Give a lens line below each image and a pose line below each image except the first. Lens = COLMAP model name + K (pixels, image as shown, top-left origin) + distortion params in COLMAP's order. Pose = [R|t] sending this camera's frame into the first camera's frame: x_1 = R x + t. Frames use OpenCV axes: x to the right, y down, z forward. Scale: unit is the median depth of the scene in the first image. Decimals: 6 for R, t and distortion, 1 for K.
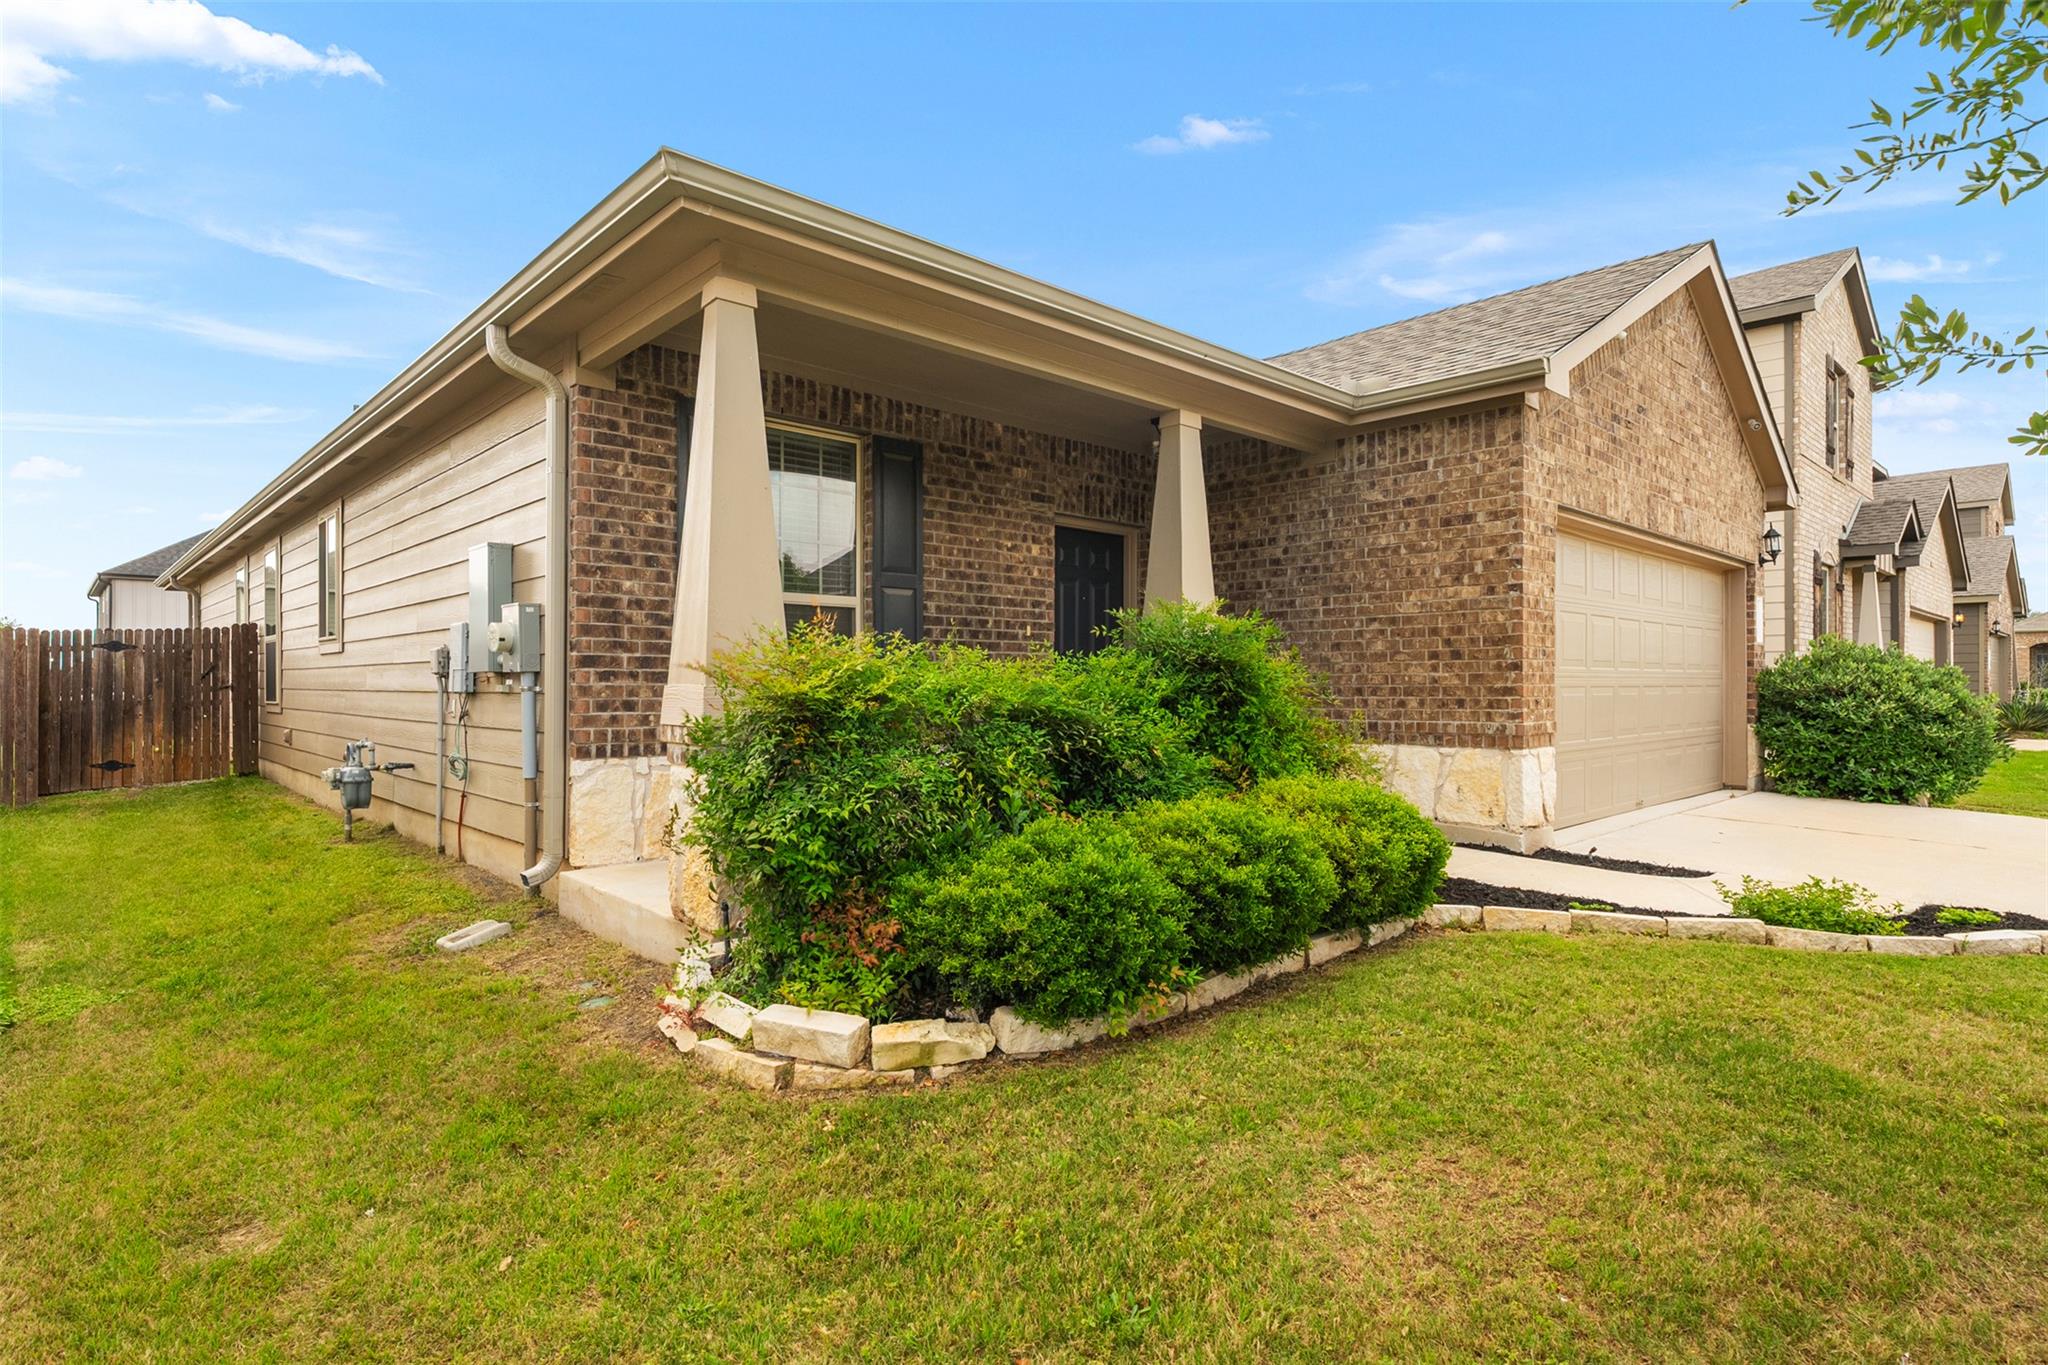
lens RADIAL K [[1055.5, 0, 1024.3], [0, 1055.5, 691.0], [0, 0, 1]] dist [-0.001801, 0.000222]
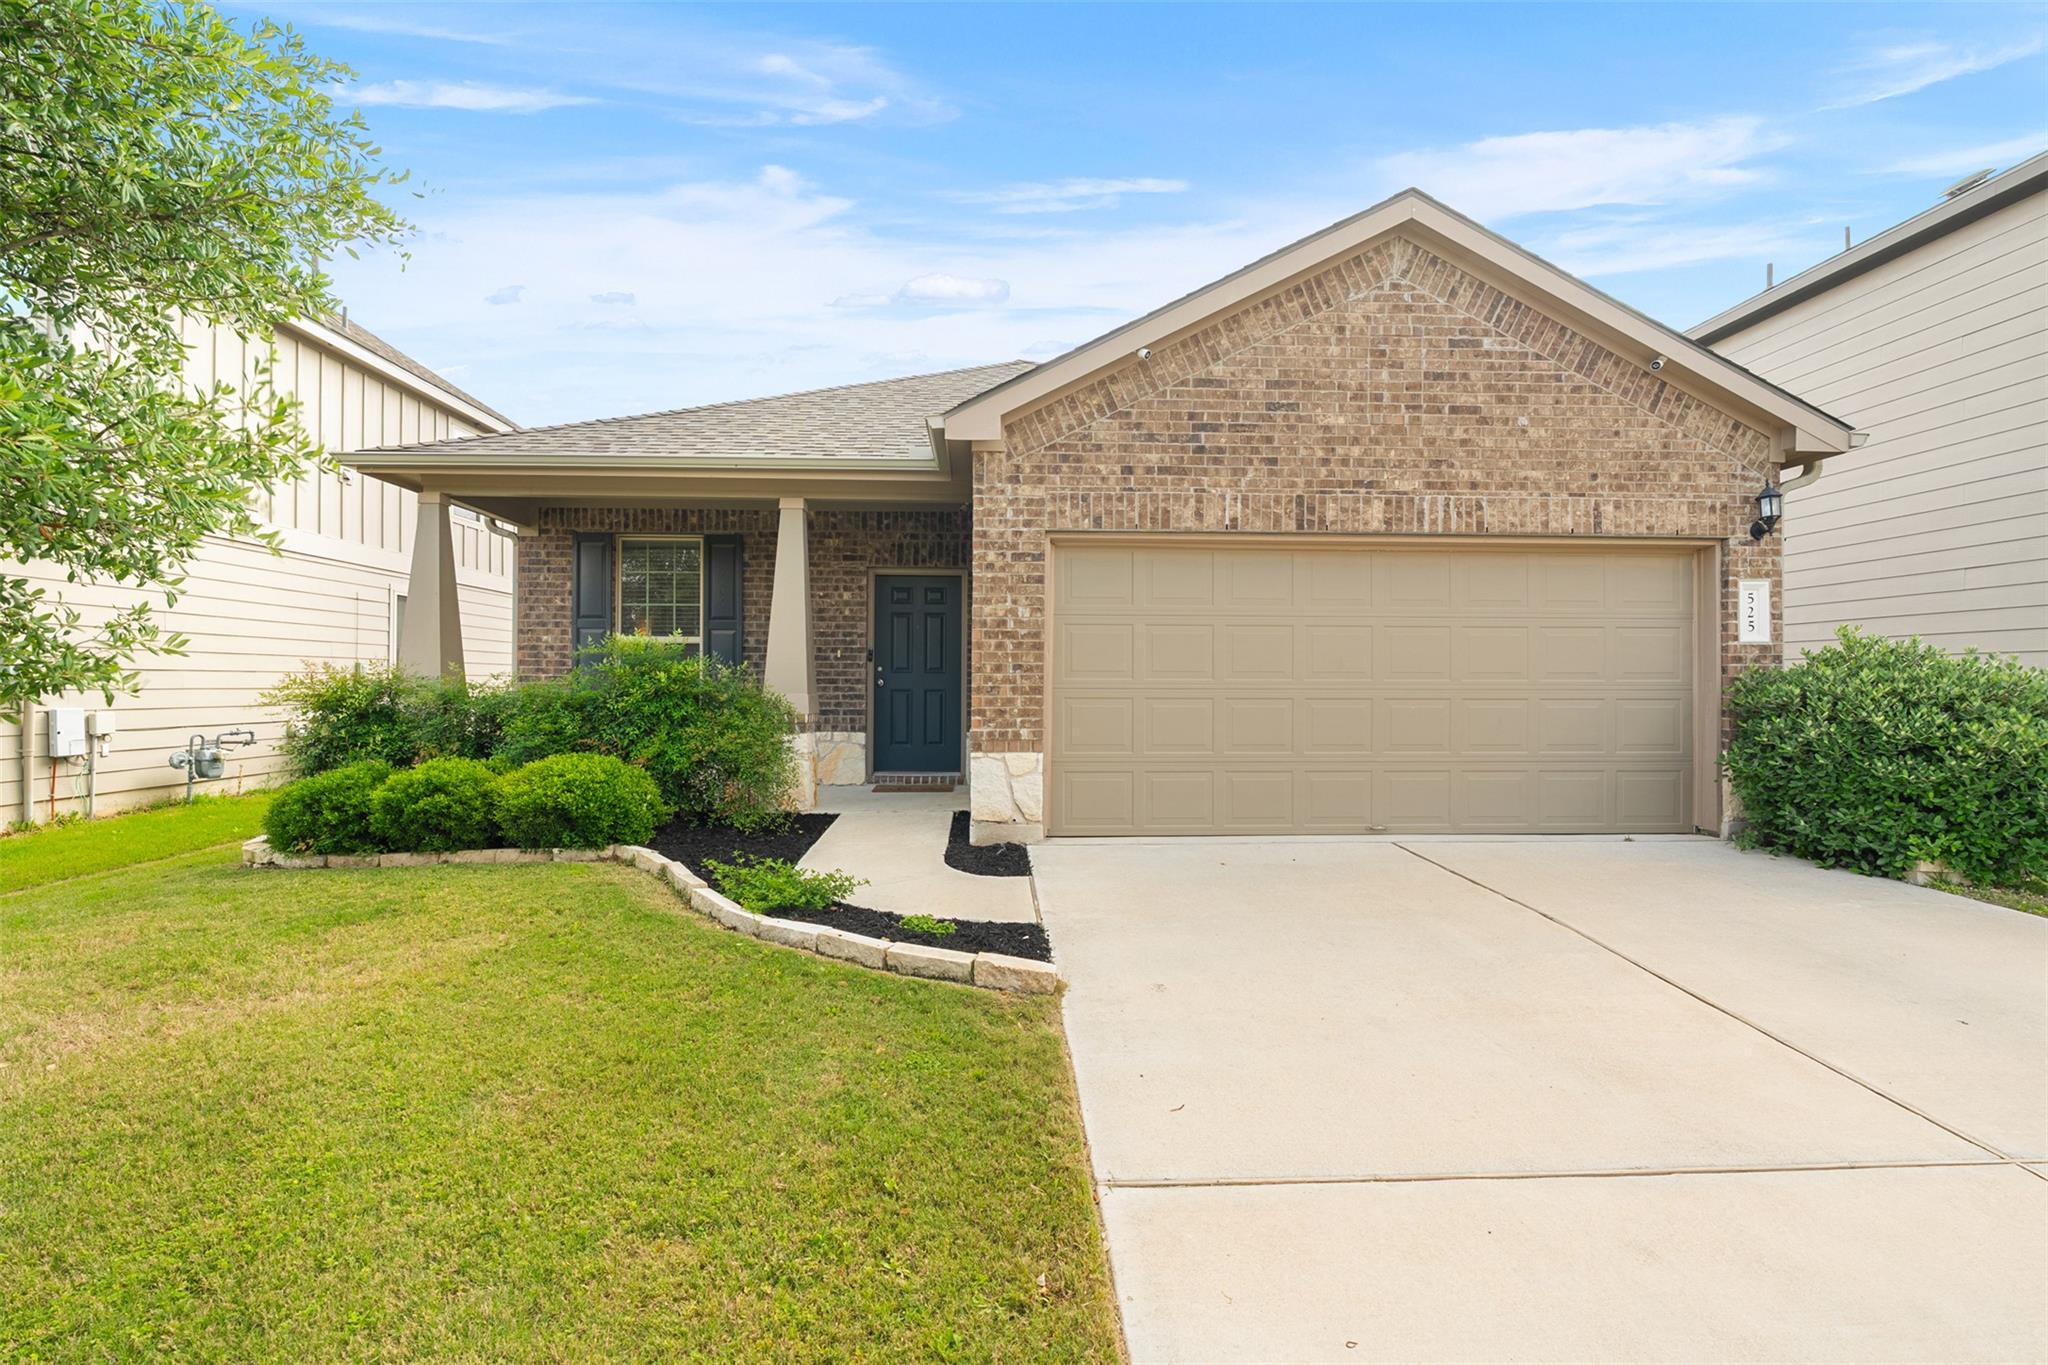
lens RADIAL K [[921.2, 0, 1012.4], [0, 921.2, 687.1], [0, 0, 1]] dist [-0.002218, 0.001362]
pose [[0.756447, 0.003400, -0.654046, 1.061251], [-0.008166, 0.999958, -0.004245, -0.010060], [0.654004, 0.008552, 0.756443, 0.242588]]
